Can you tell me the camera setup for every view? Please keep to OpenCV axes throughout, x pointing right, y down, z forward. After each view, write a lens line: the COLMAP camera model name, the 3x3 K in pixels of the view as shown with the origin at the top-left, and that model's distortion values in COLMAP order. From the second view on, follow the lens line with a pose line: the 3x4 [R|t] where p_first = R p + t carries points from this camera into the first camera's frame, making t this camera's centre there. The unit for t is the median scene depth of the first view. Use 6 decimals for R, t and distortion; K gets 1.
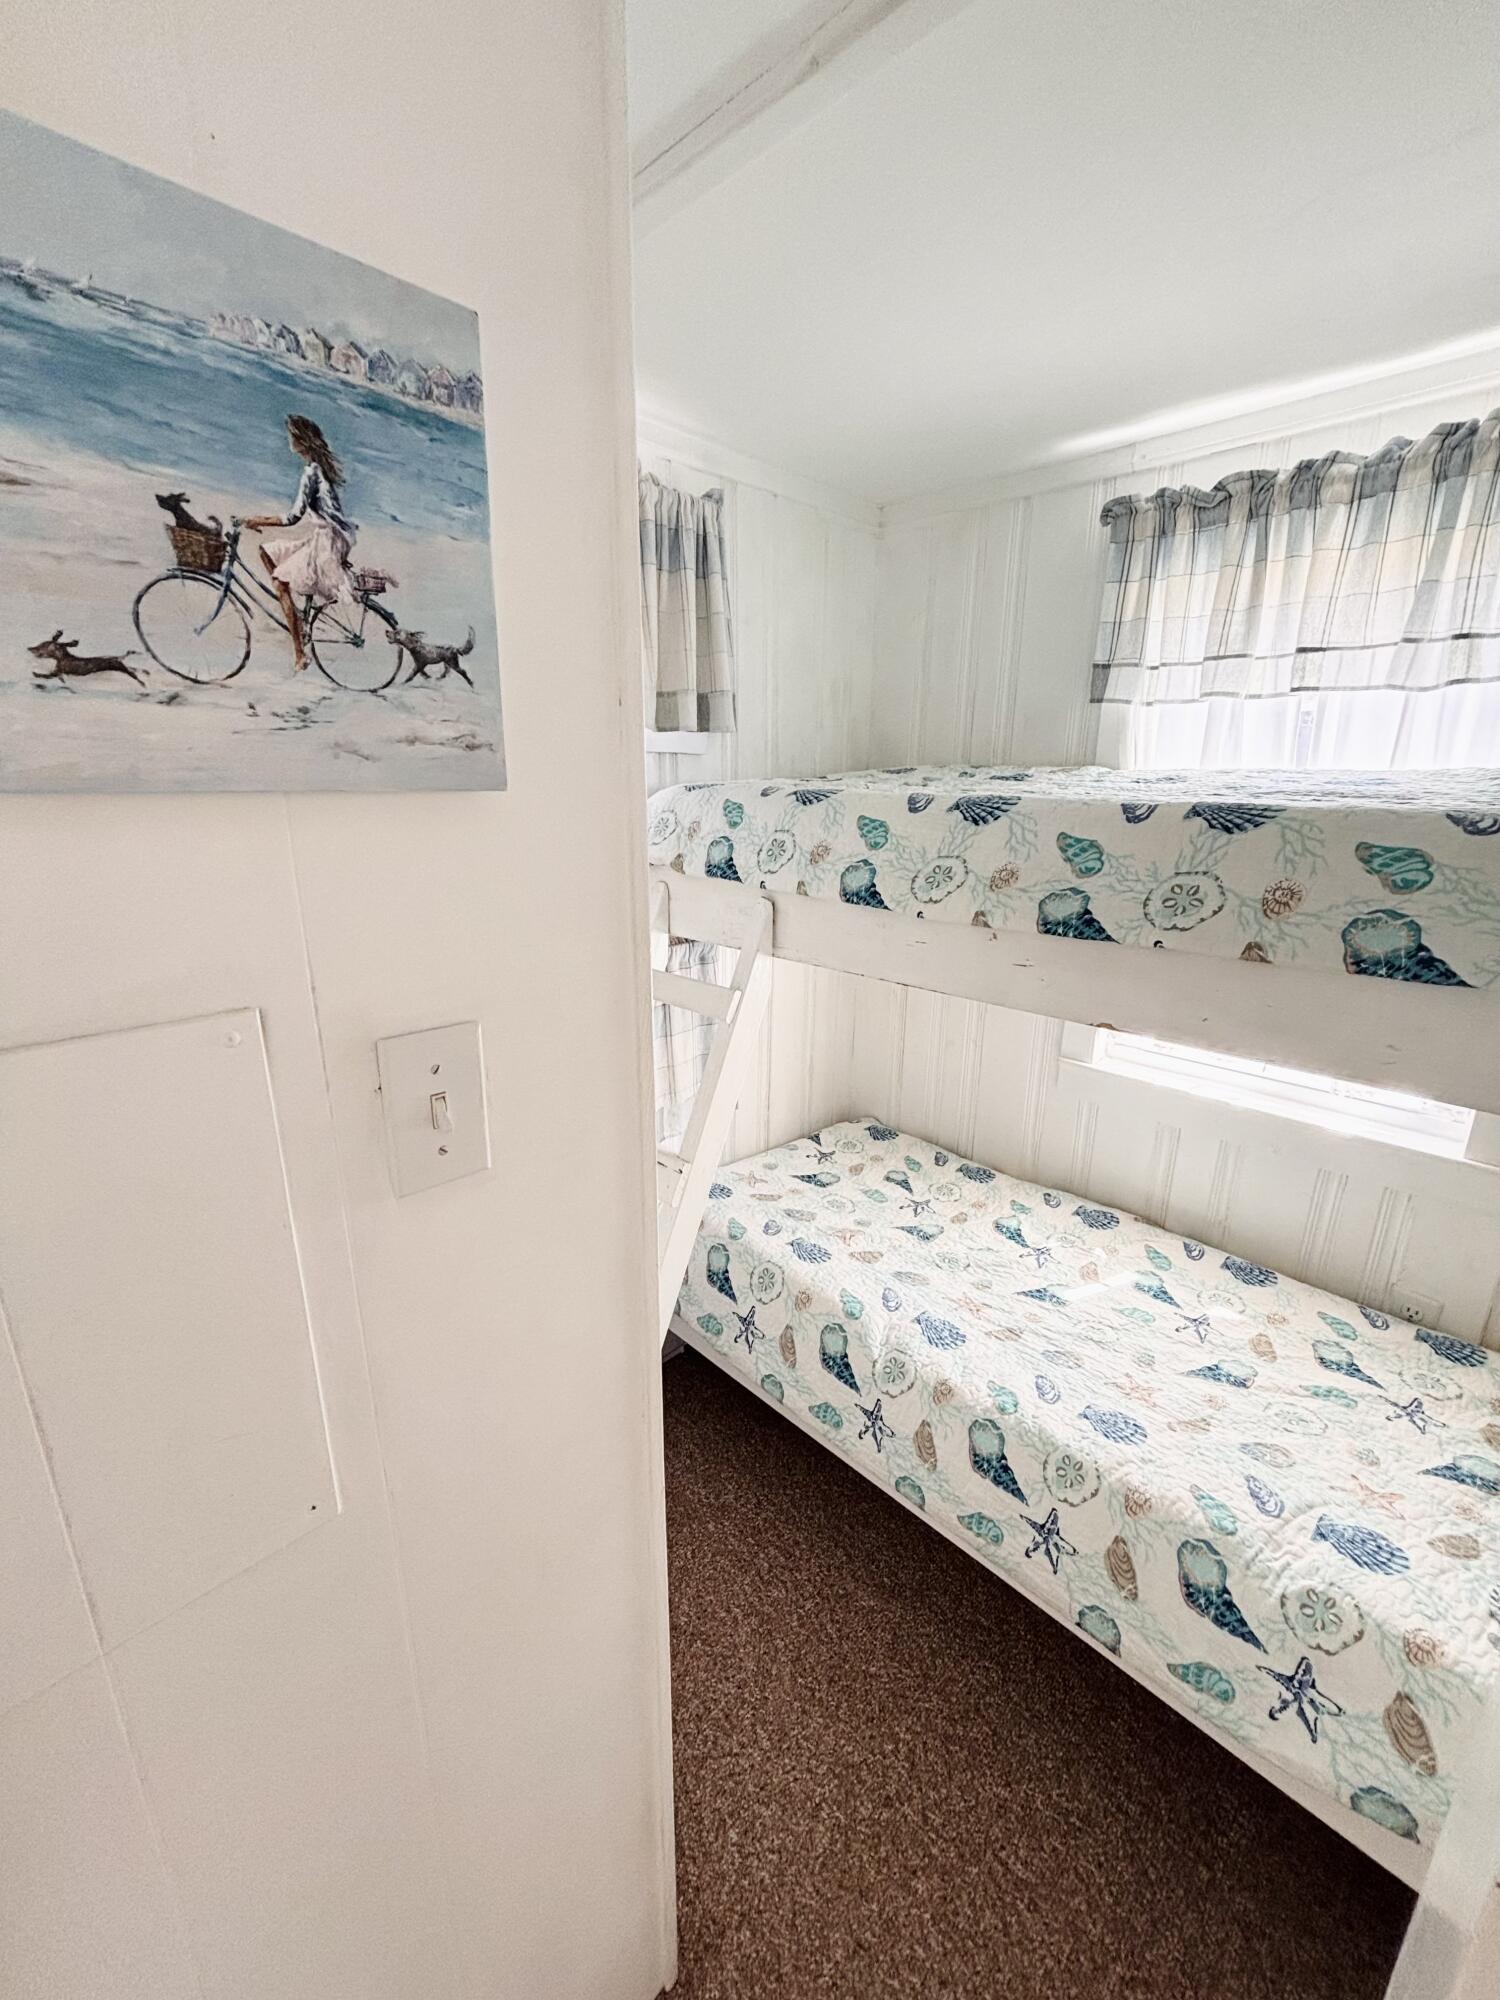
lens RADIAL K [[805.1, 0, 755.0], [0, 805.1, 1001.1], [0, 0, 1]] dist [0.001548, 0.000499]
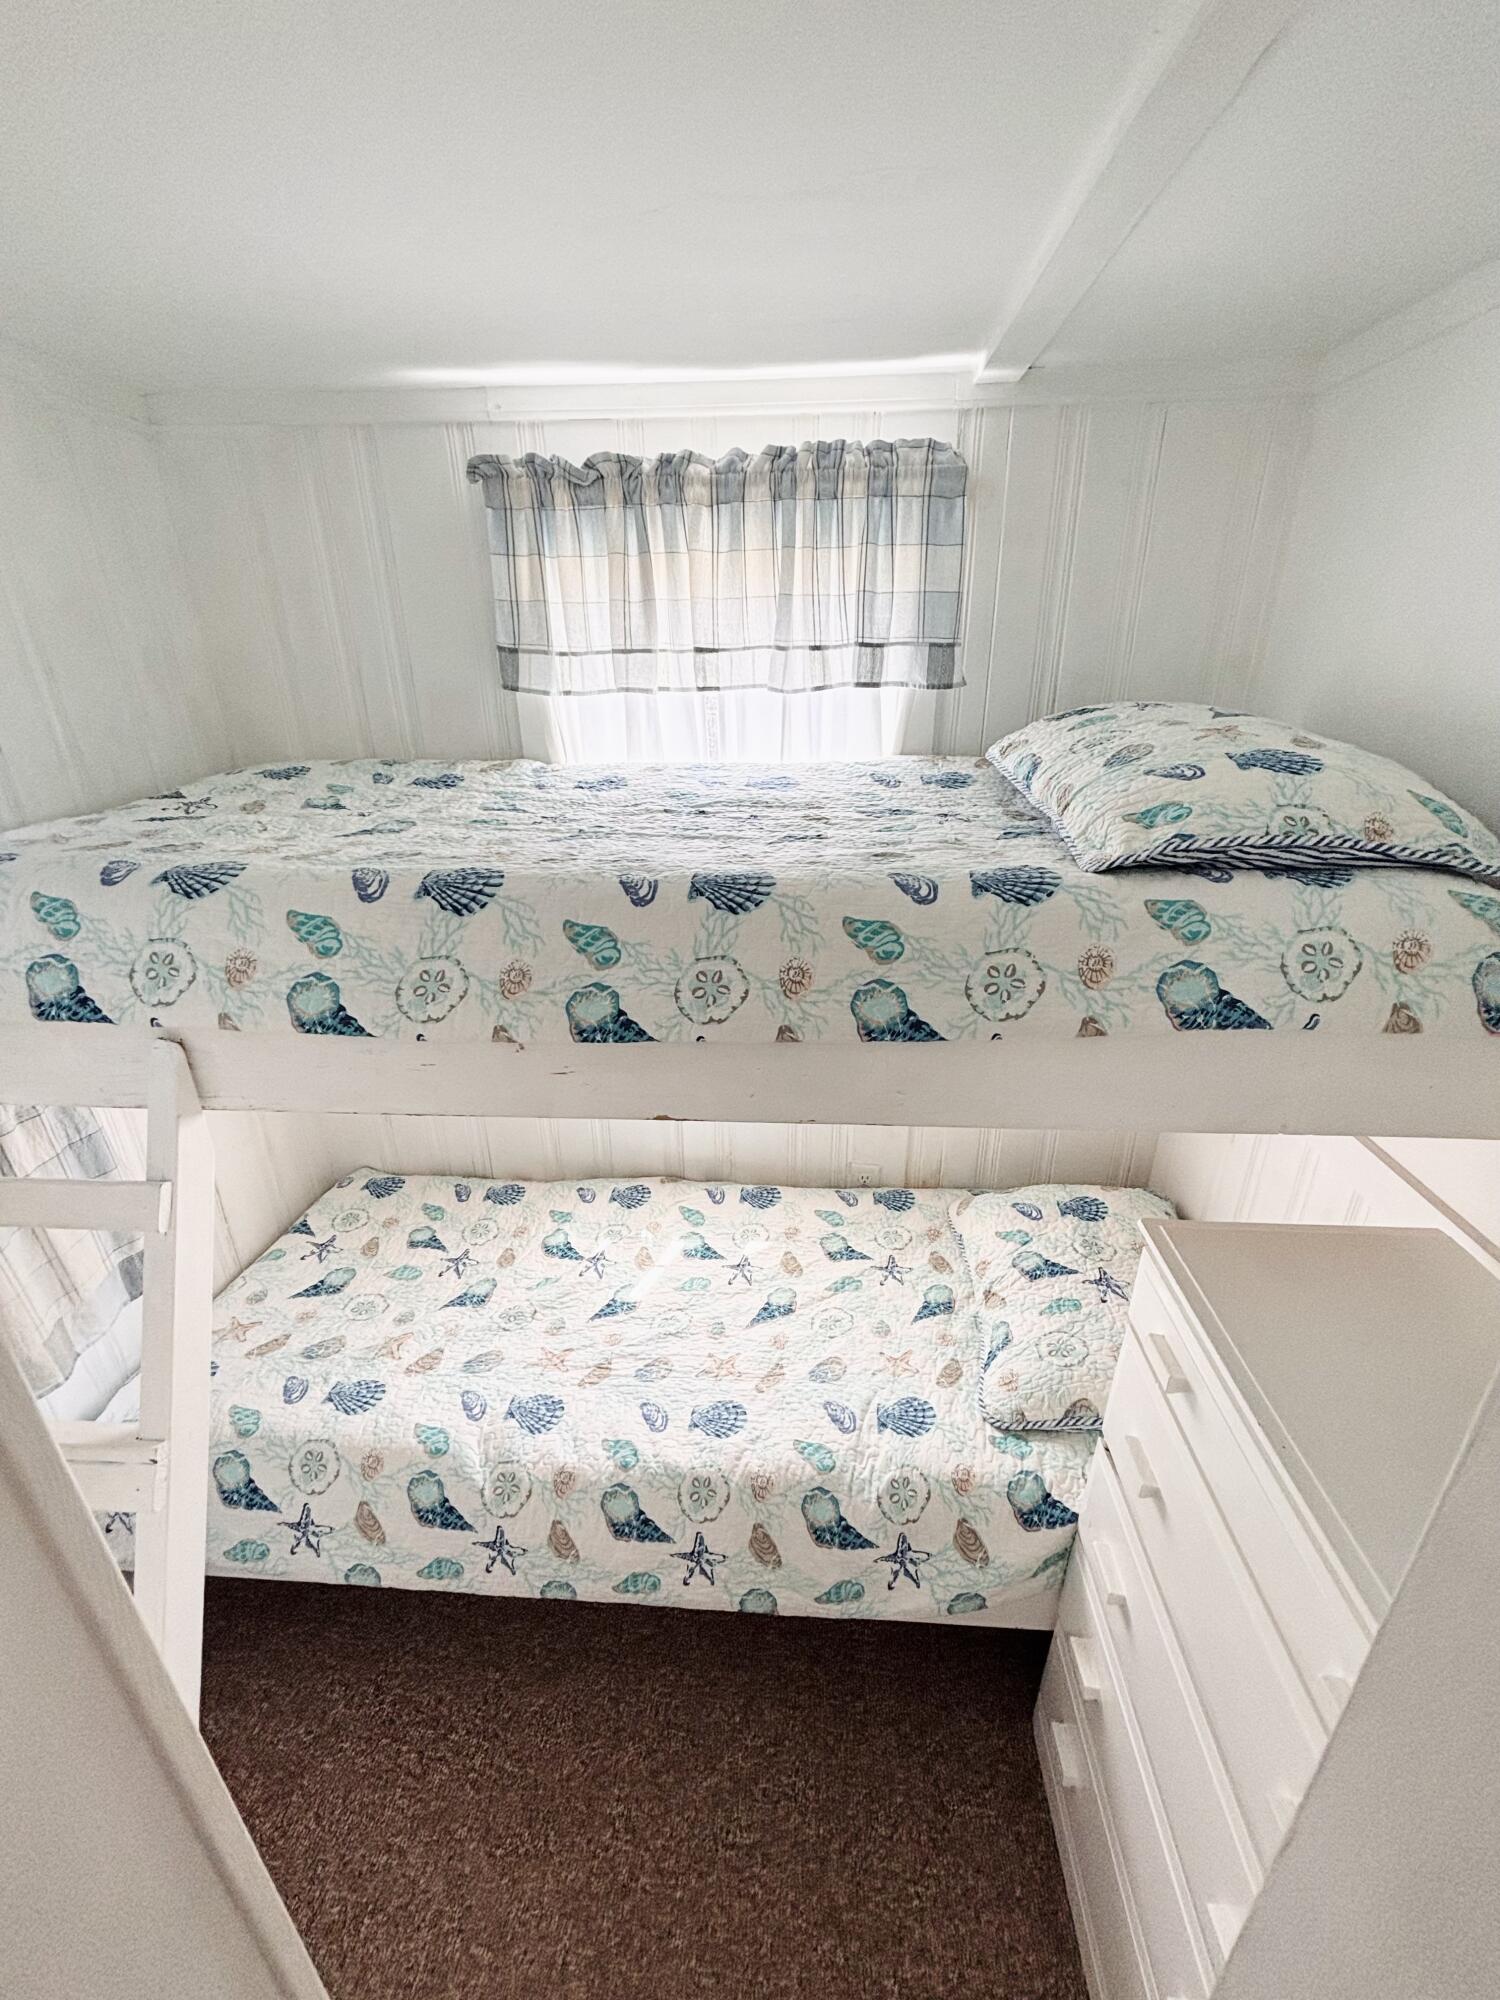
lens RADIAL K [[805.1, 0, 753.2], [0, 805.1, 998.4], [0, 0, 1]] dist [0.001548, 0.000499]
pose [[0.752775, -0.271283, 0.599779, -0.012724], [0.192475, 0.962024, 0.193554, -0.195151], [-0.629510, -0.030260, 0.776403, 0.139760]]
